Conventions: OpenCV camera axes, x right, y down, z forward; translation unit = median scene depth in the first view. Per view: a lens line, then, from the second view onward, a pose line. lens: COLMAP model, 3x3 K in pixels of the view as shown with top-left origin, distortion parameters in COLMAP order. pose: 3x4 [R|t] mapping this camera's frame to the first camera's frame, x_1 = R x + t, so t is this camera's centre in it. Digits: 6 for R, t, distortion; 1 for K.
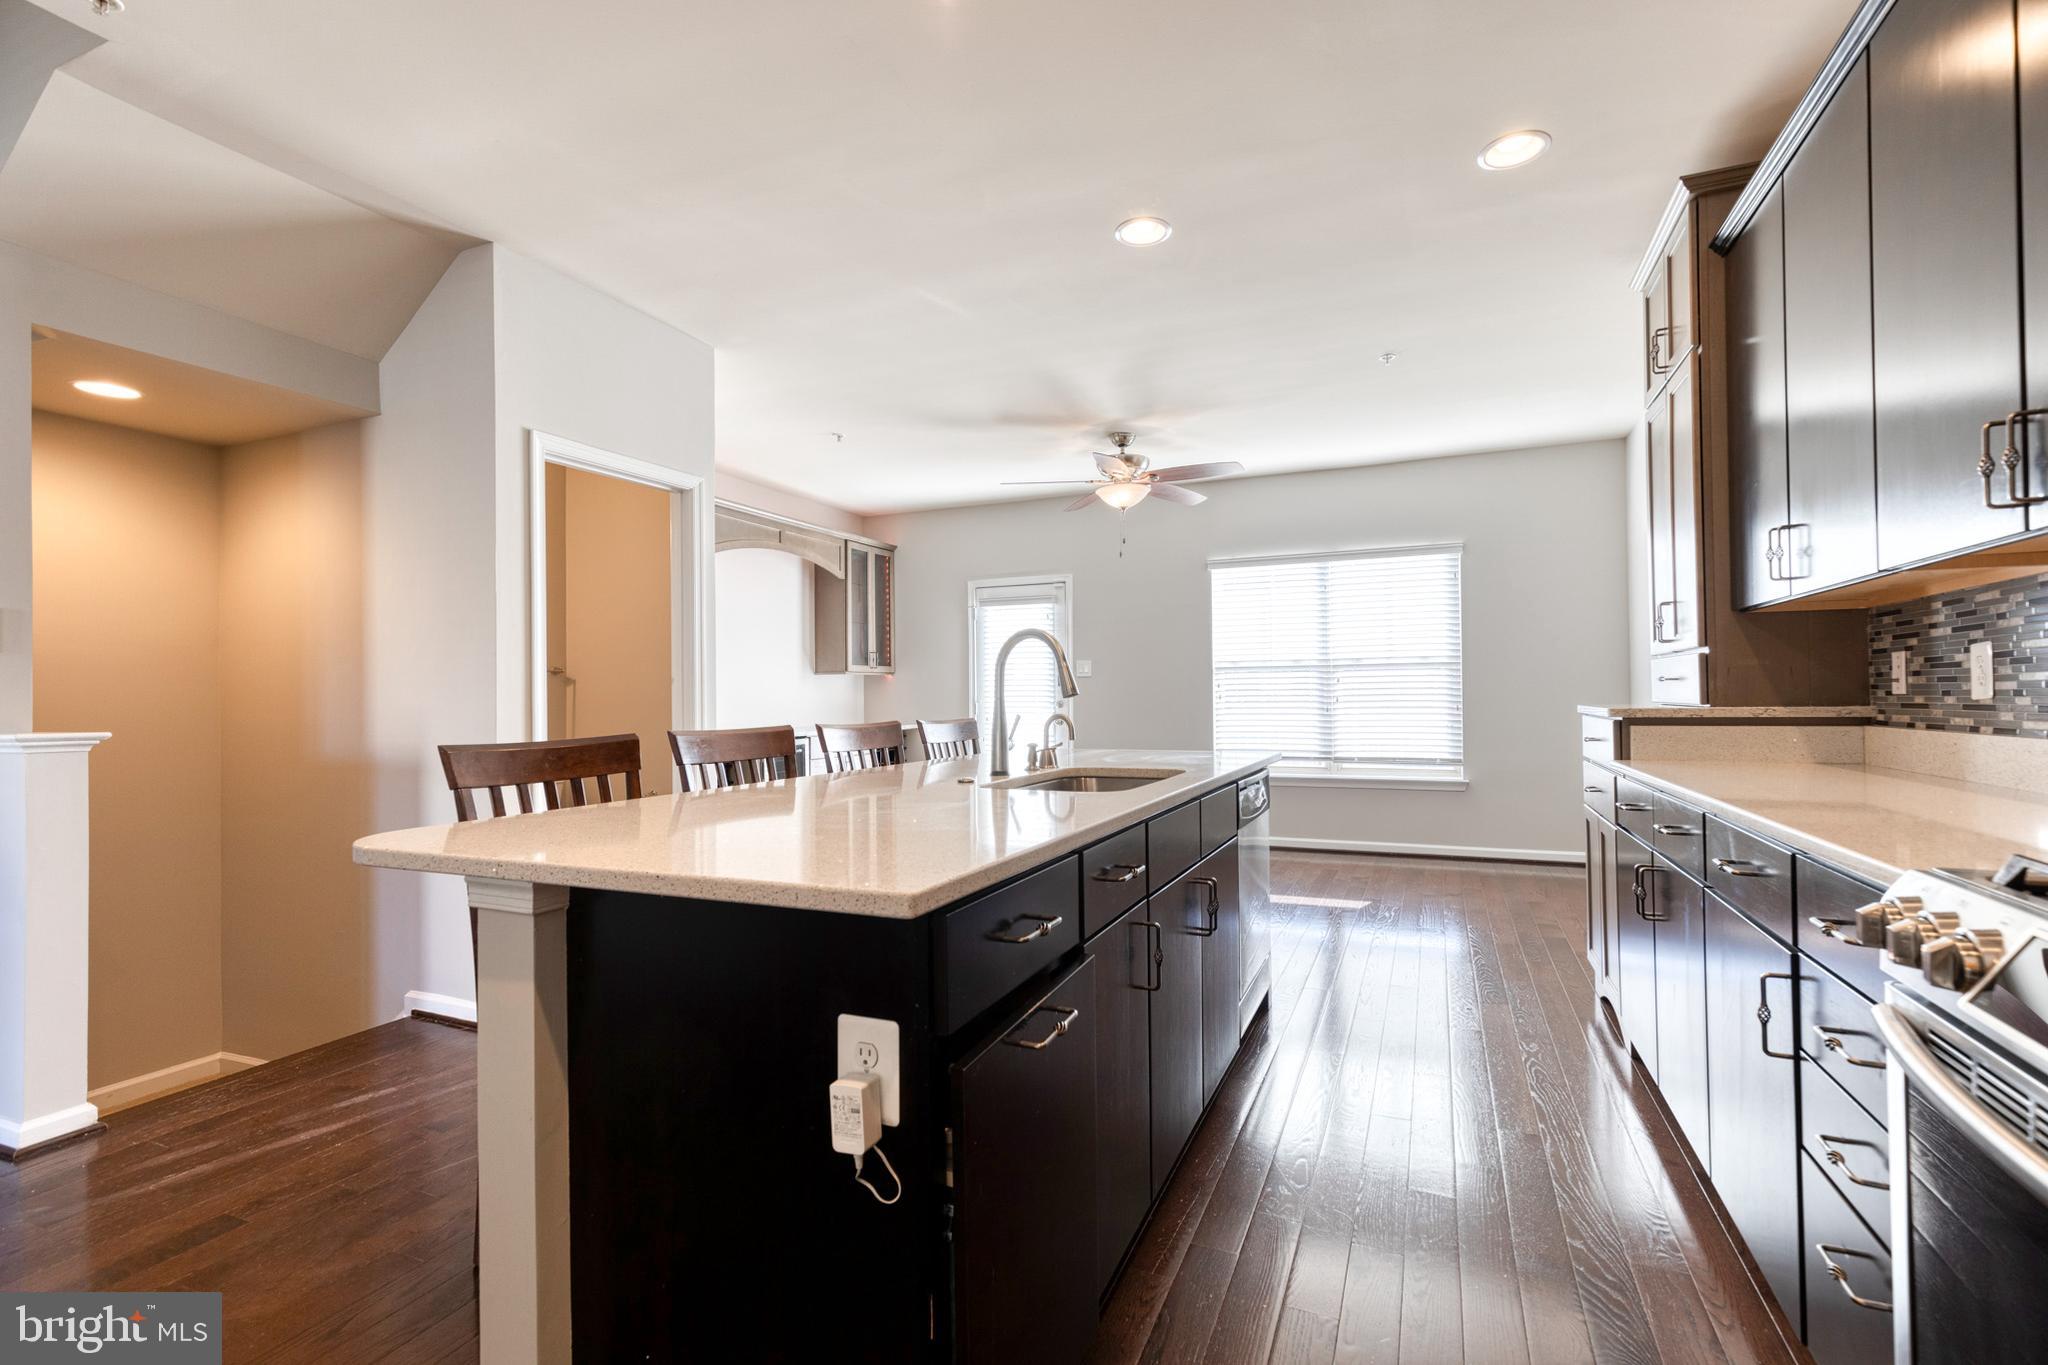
lens RADIAL K [[921.4, 0, 1045.3], [0, 921.4, 682.2], [0, 0, 1]] dist [0.009265, -0.001429]
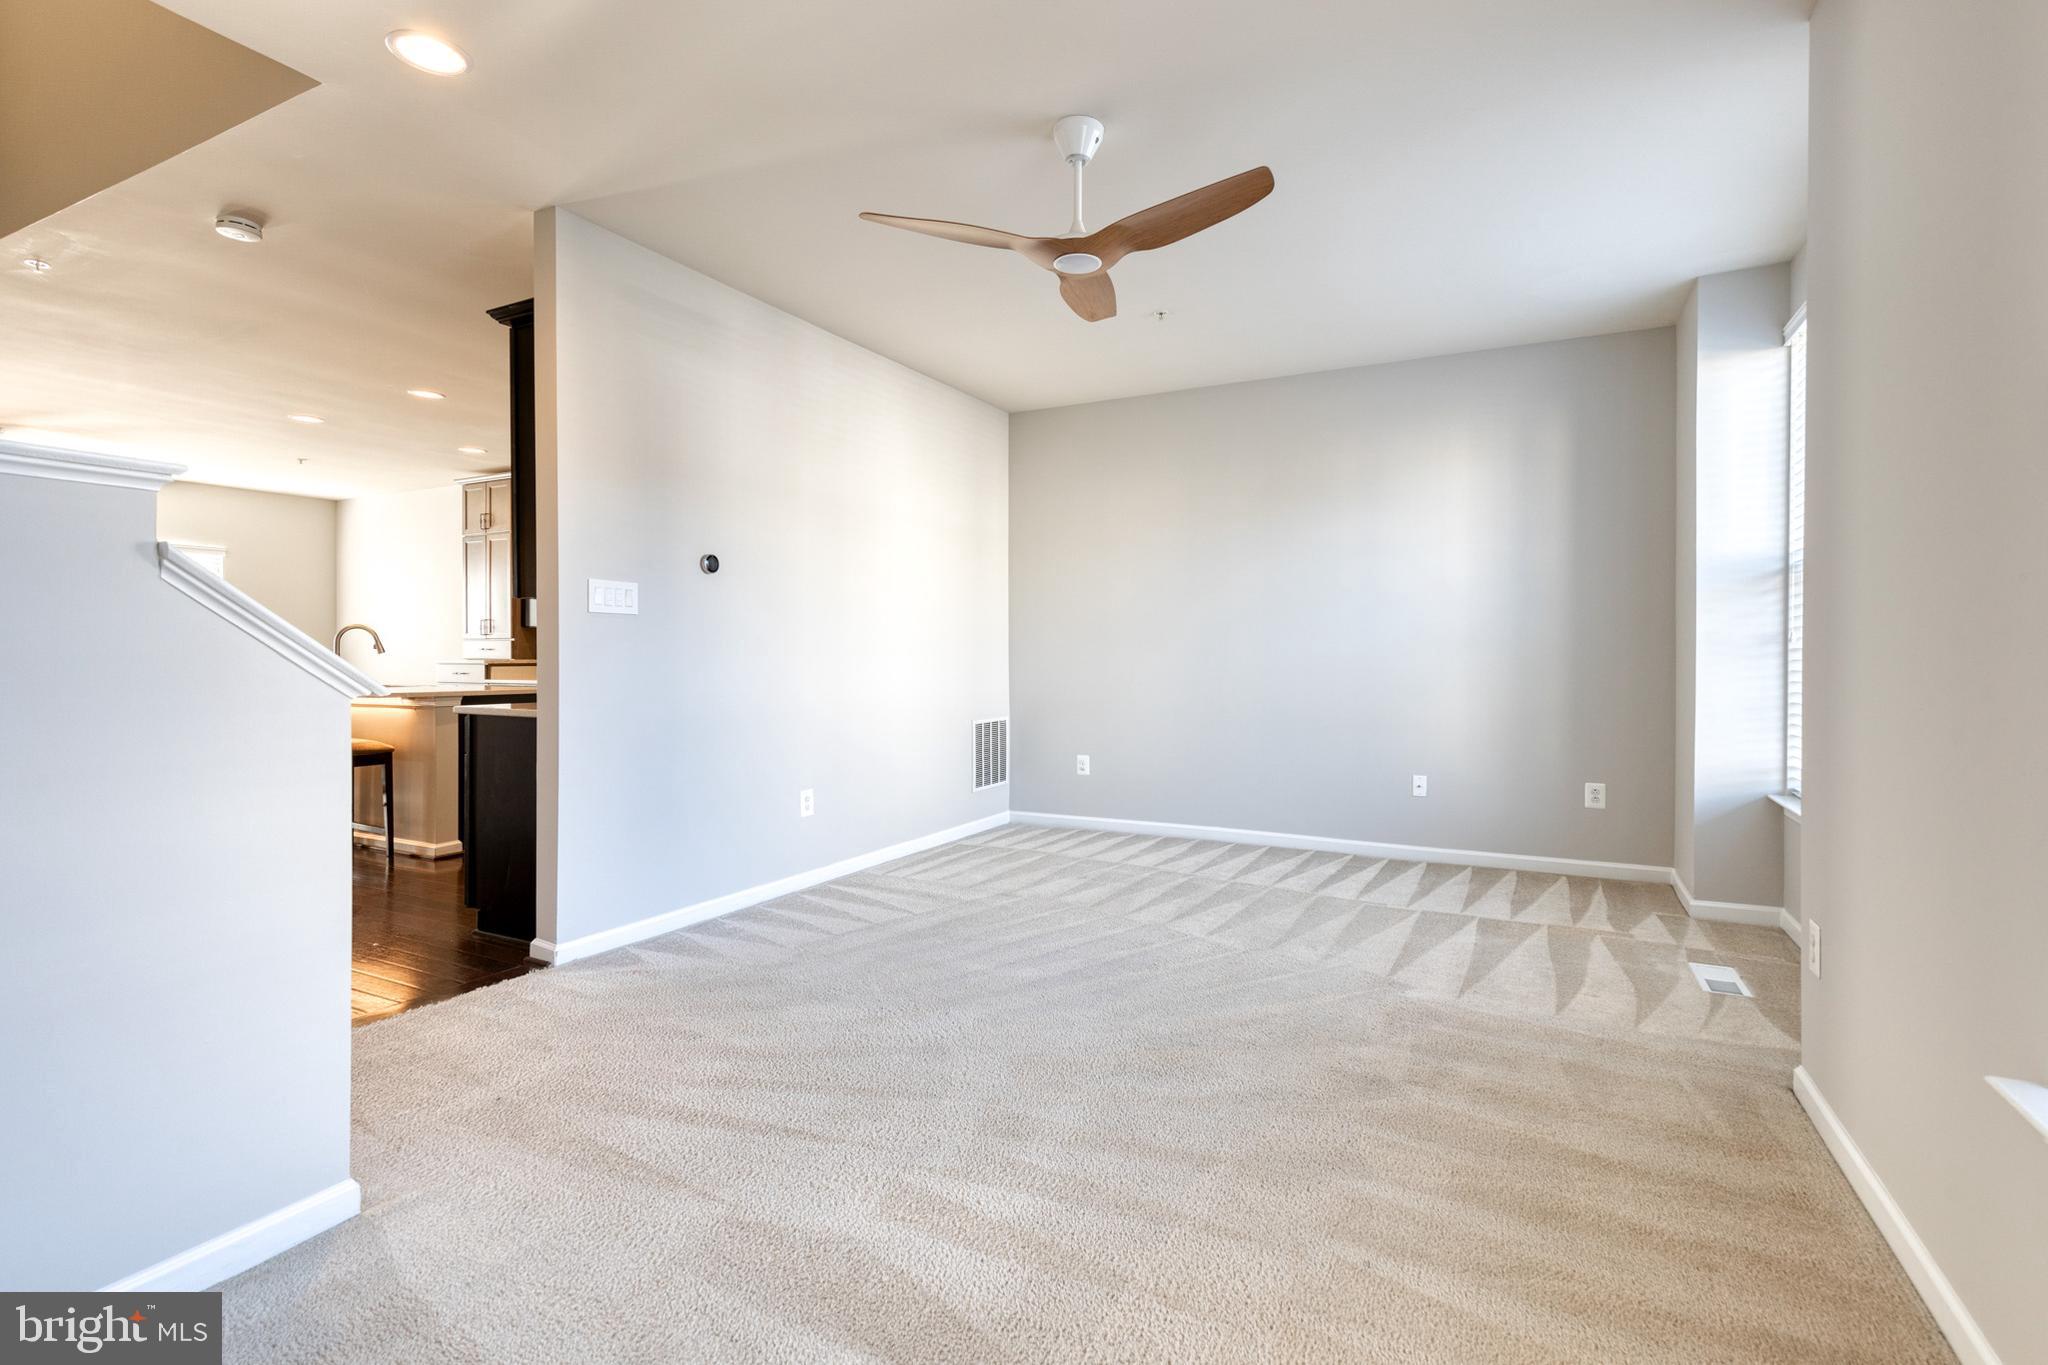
lens RADIAL K [[921.4, 0, 1028.4], [0, 921.4, 647.9], [0, 0, 1]] dist [0.009265, -0.001429]
pose [[0.076110, 0.018211, 0.996933, -2.250468], [-0.013105, 0.999765, -0.017262, 0.021569], [-0.997013, -0.011750, 0.076331, -0.895920]]
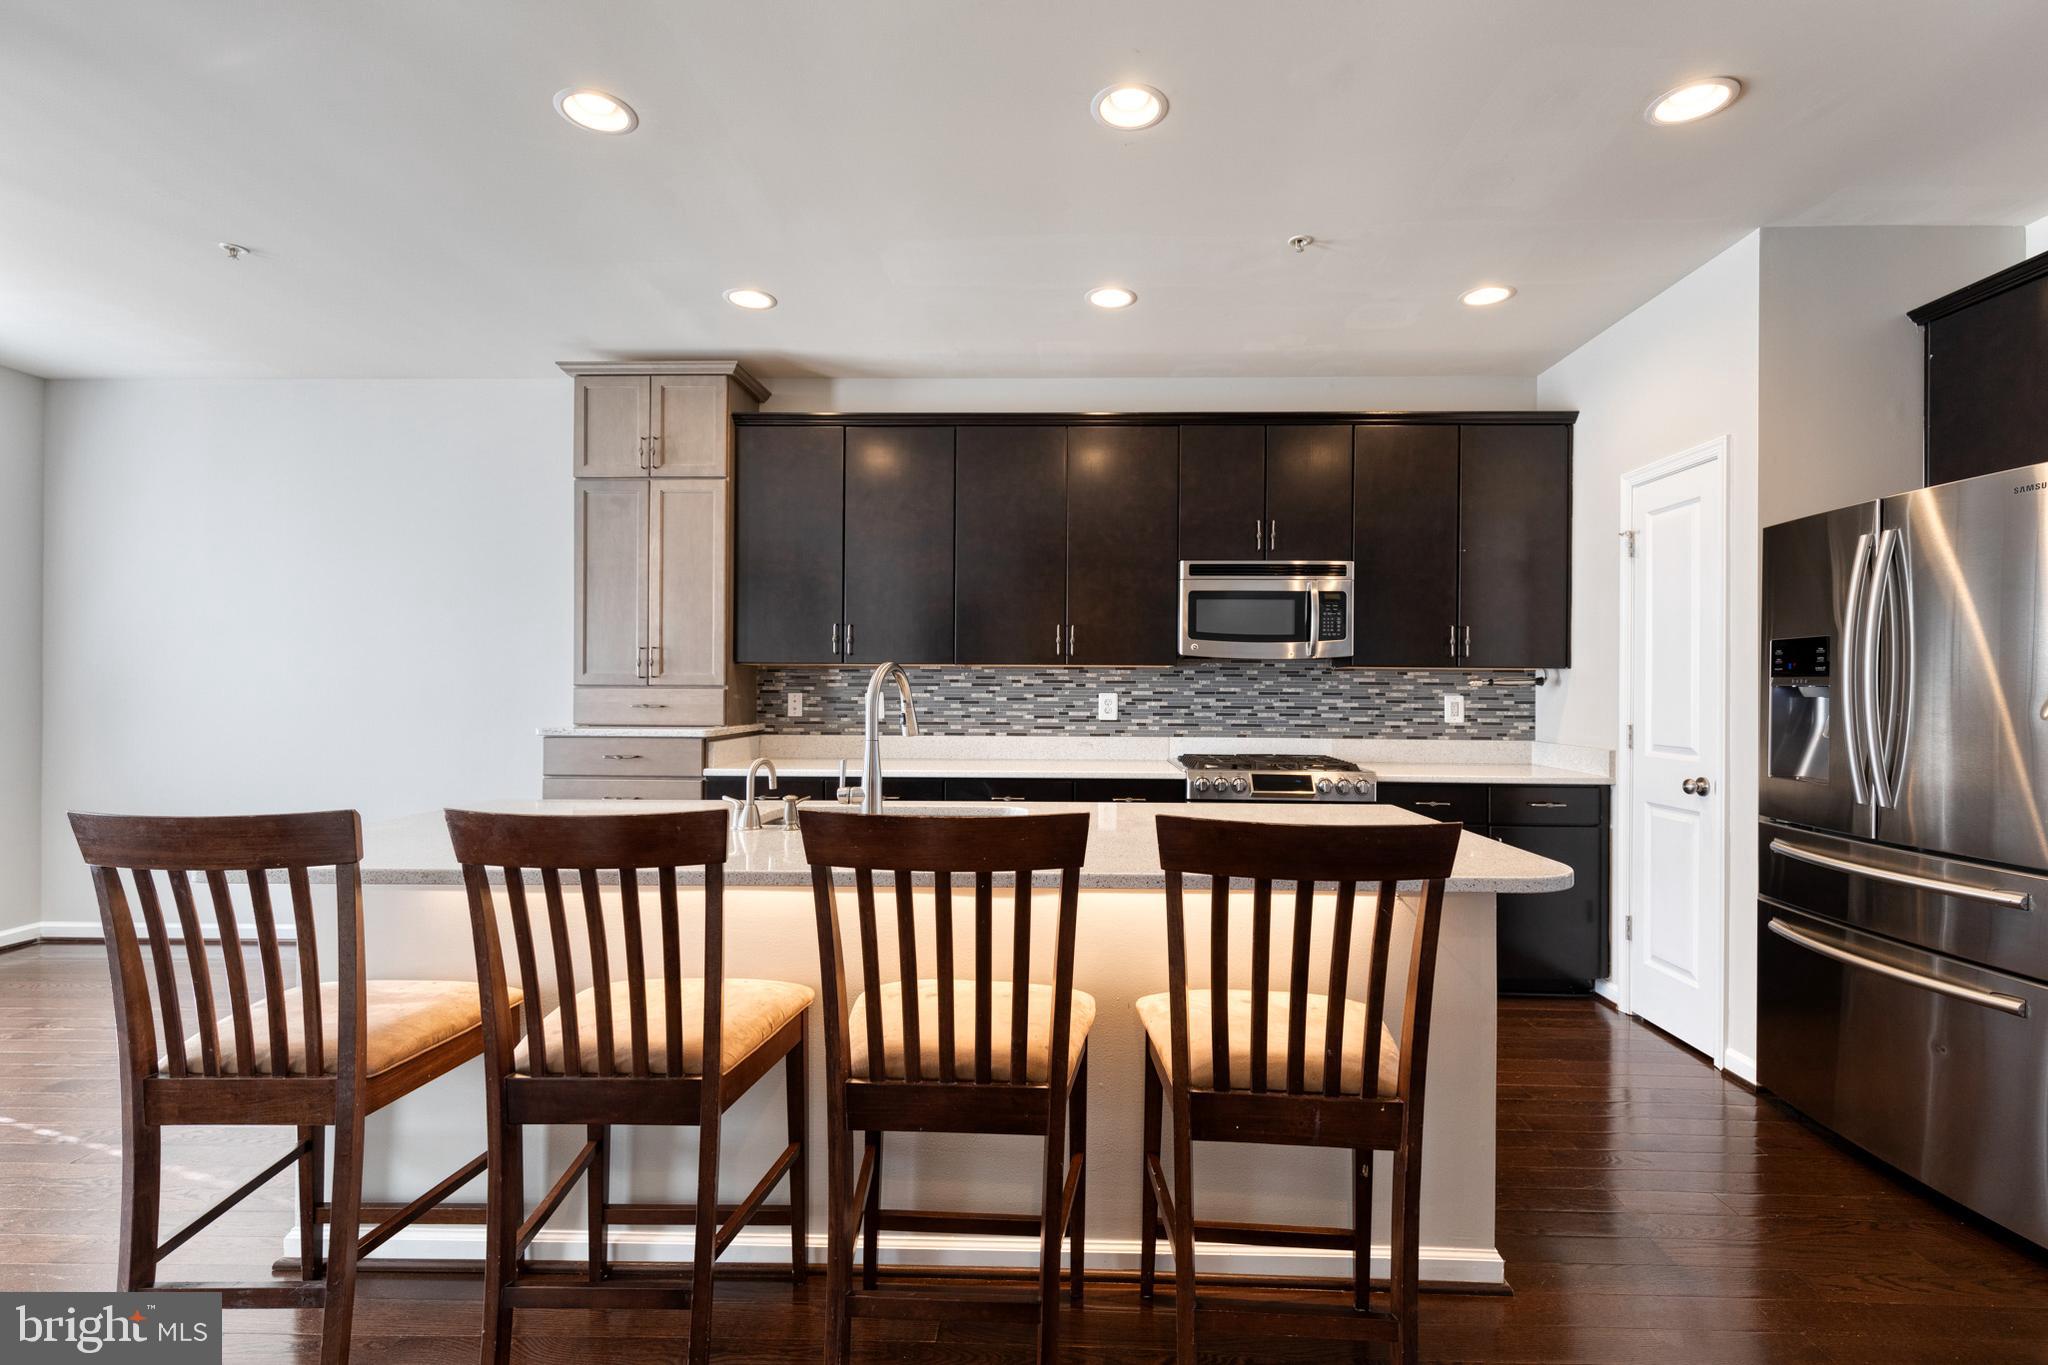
lens RADIAL K [[921.4, 0, 1024.0], [0, 921.4, 684.4], [0, 0, 1]] dist [0.009265, -0.001429]
pose [[-0.354999, 0.013014, 0.934776, -0.918999], [-0.016105, 0.999670, -0.020033, -0.020589], [-0.934728, -0.022166, -0.354672, 1.217601]]
